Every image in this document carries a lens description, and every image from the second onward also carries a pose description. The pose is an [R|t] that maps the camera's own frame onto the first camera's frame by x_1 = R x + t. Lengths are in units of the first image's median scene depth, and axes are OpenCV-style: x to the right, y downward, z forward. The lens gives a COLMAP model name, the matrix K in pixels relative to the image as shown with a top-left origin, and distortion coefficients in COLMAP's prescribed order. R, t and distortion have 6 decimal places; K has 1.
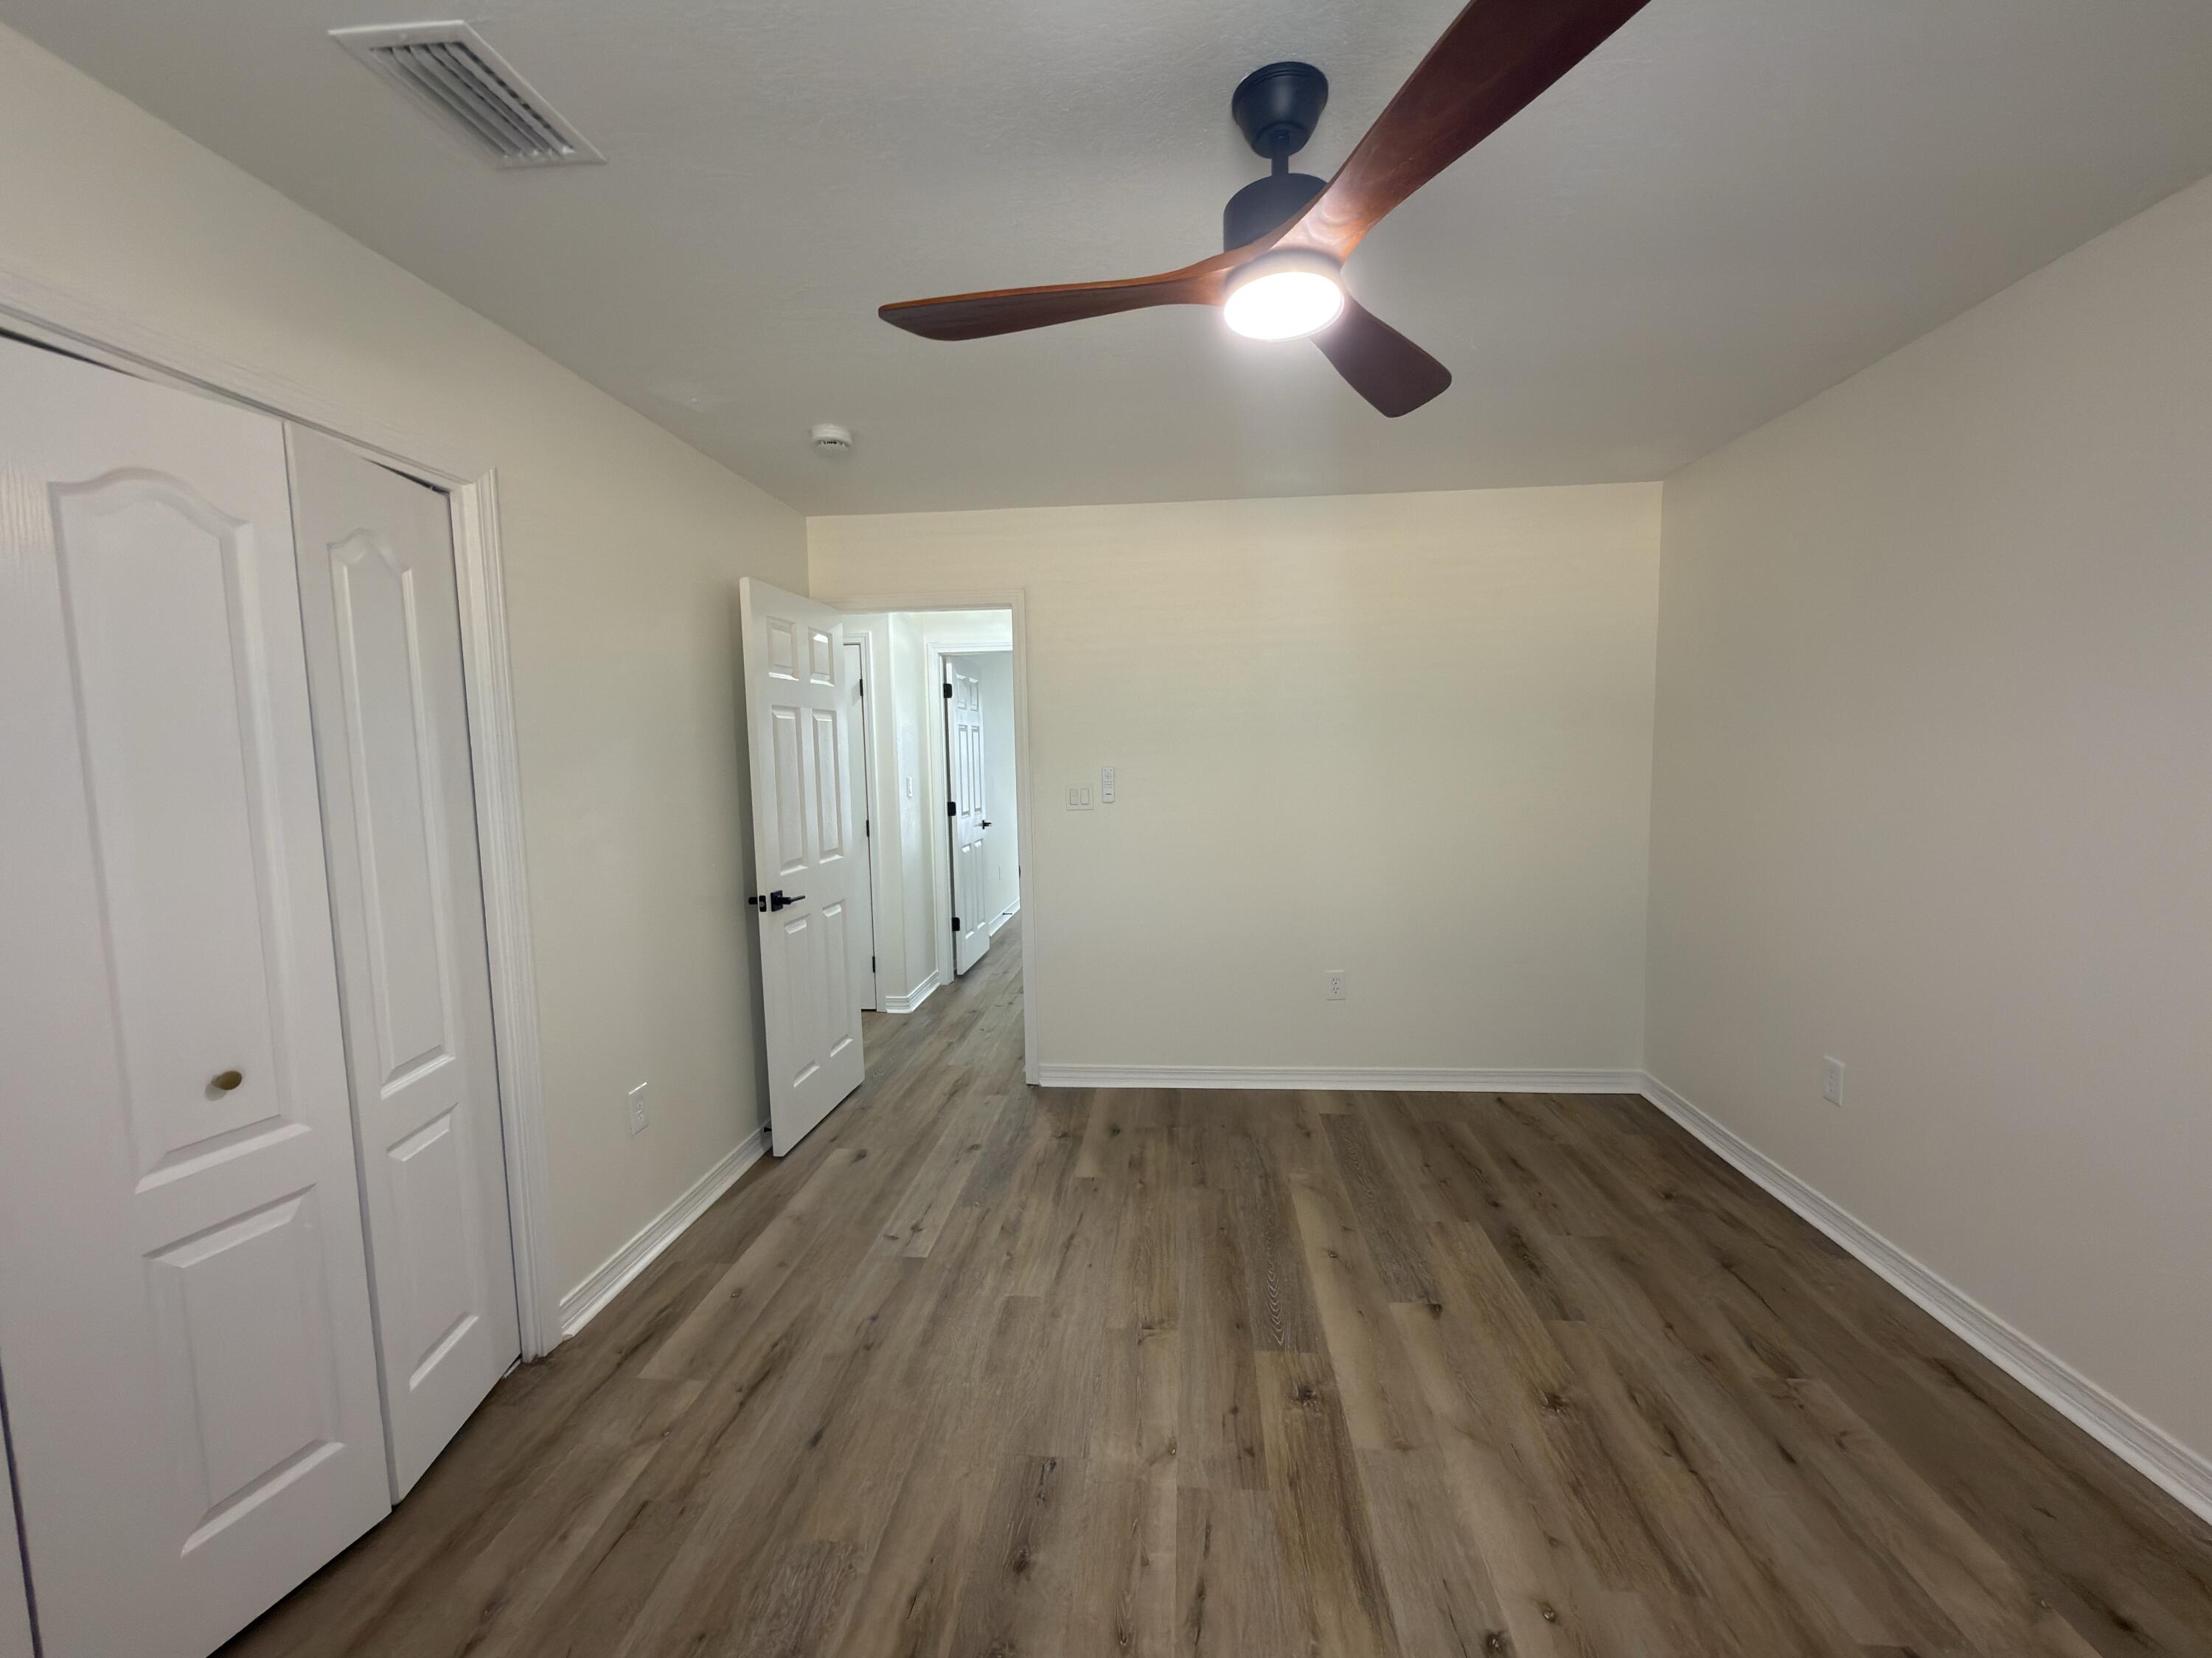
lens RADIAL K [[879.5, 0, 1103.9], [0, 879.5, 823.5], [0, 0, 1]] dist [0.000674, 0.000192]
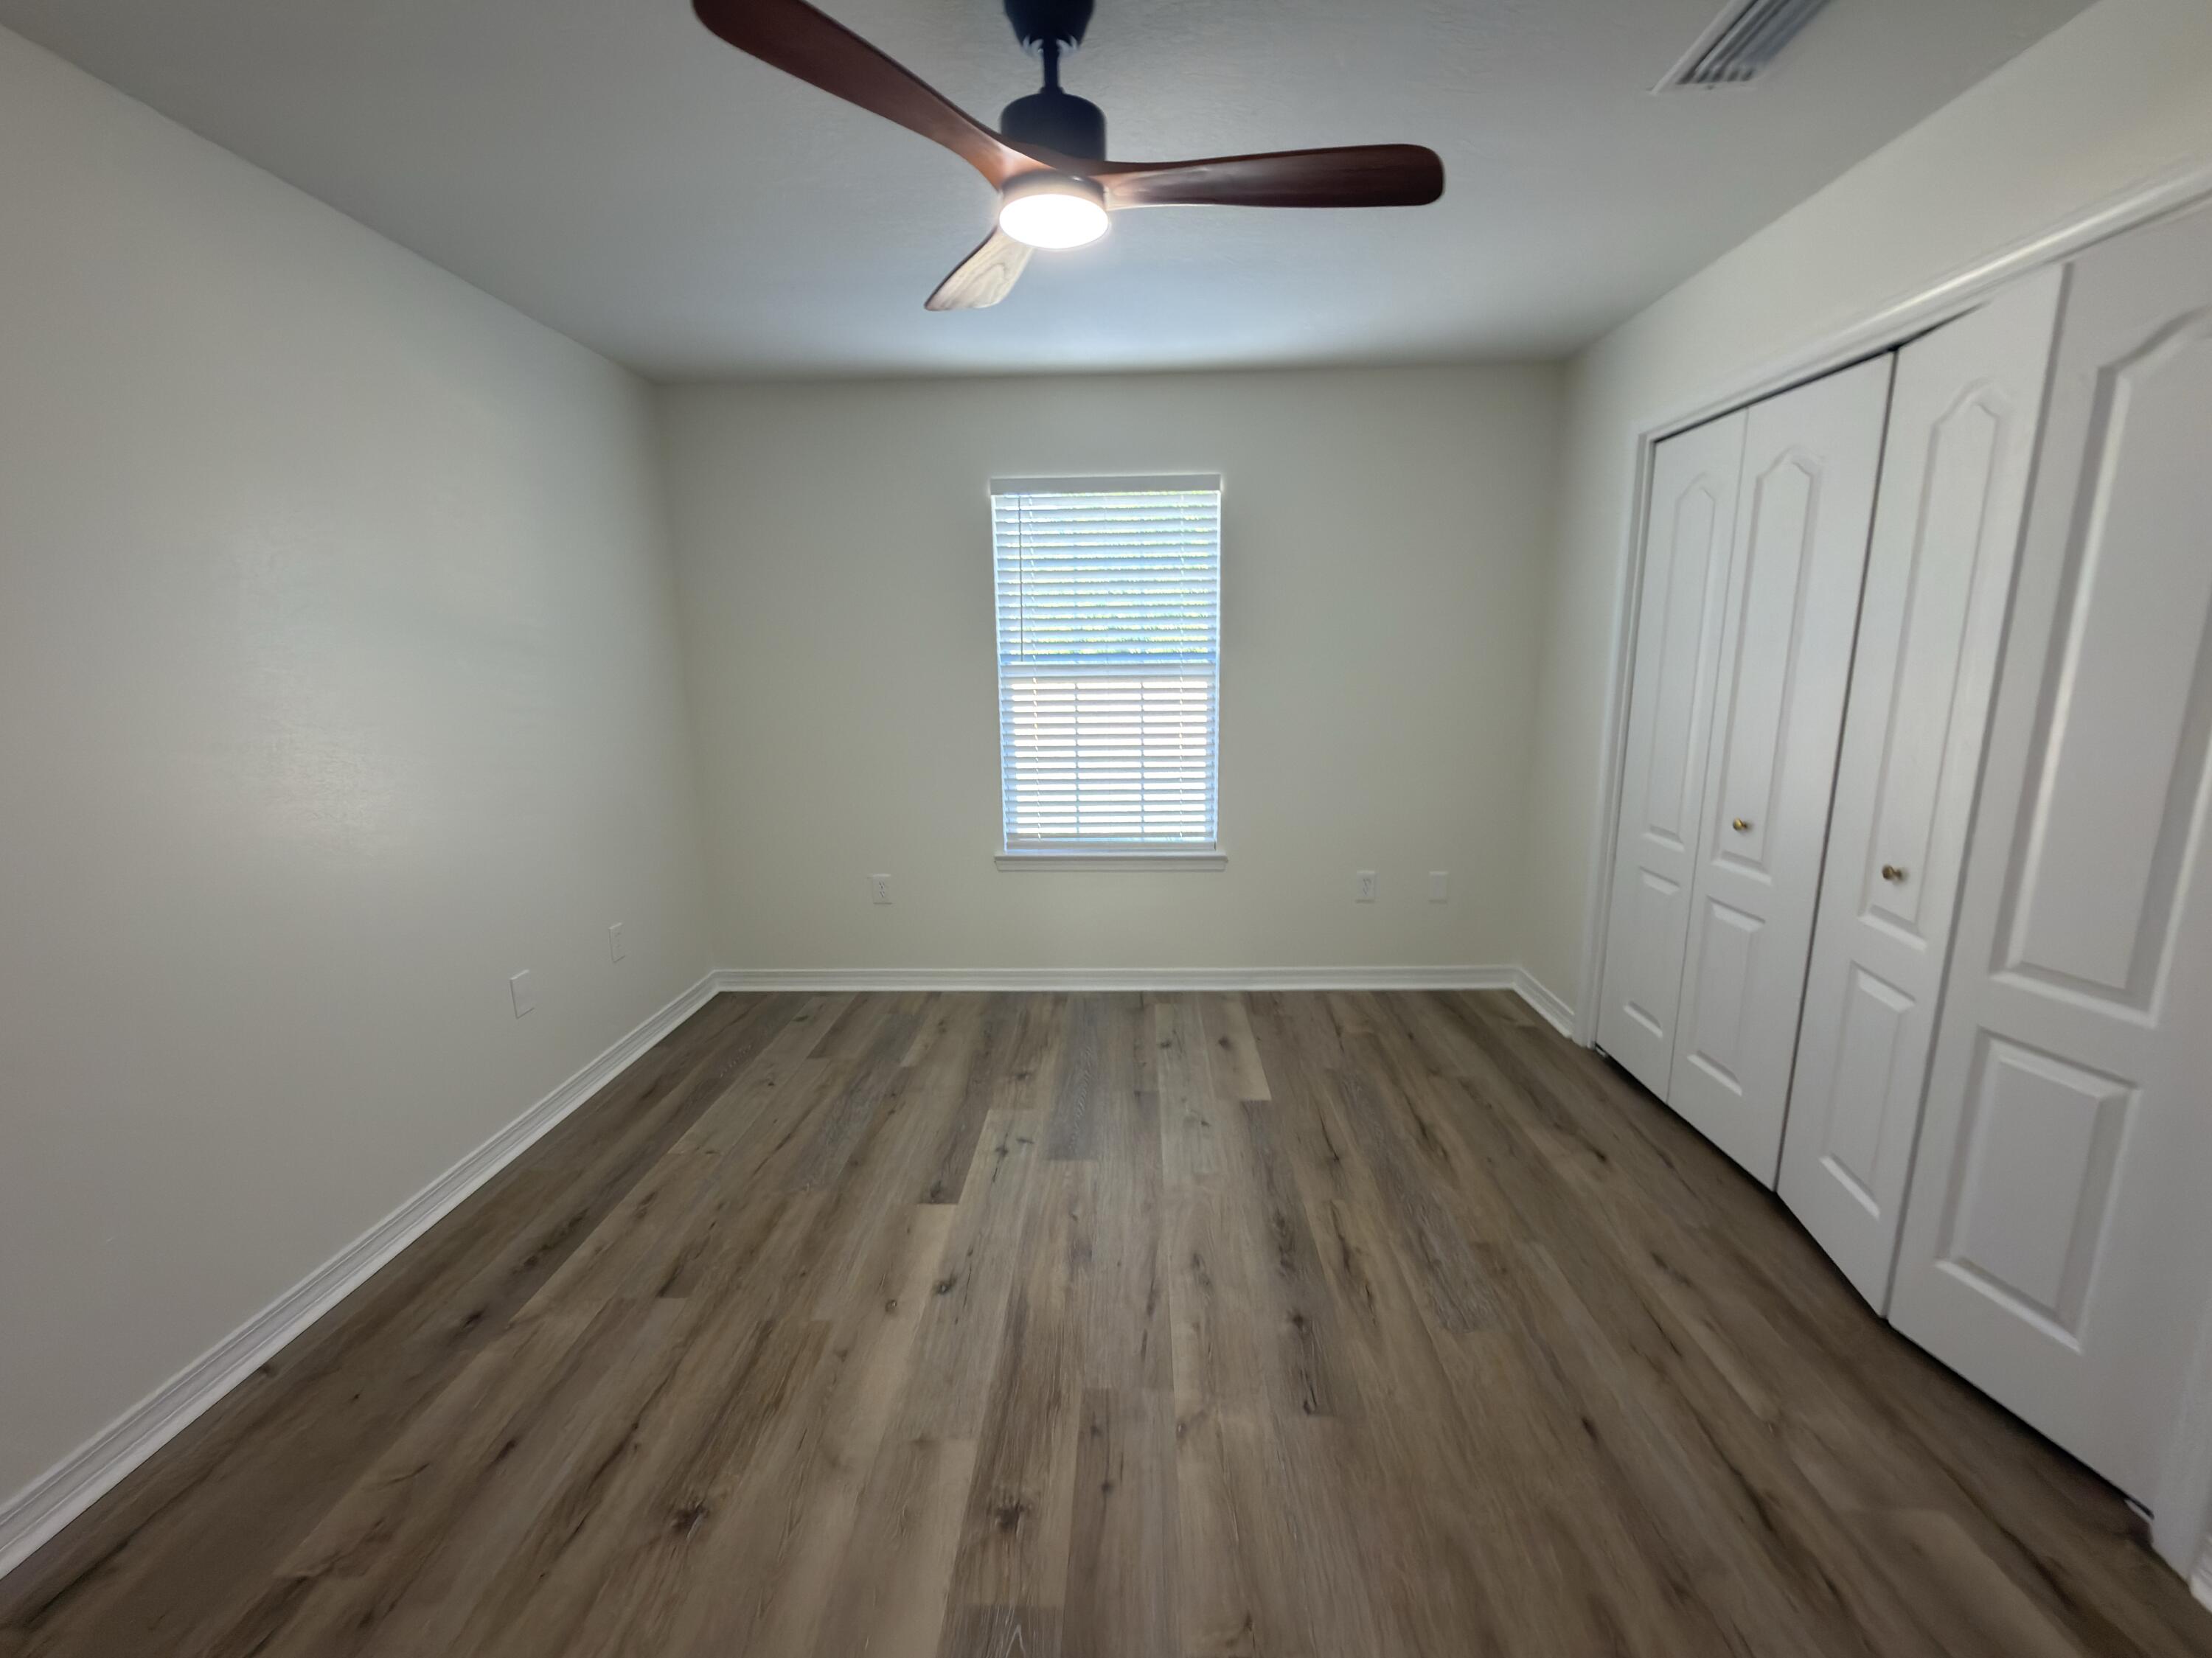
lens RADIAL K [[897.3, 0, 1103.2], [0, 897.3, 823.3], [0, 0, 1]] dist [0.000600, 0.000087]
pose [[-0.998018, 0.042918, -0.046025, 0.178678], [0.029124, 0.963324, 0.266756, -0.134721], [0.055785, 0.264887, -0.962664, 1.772193]]
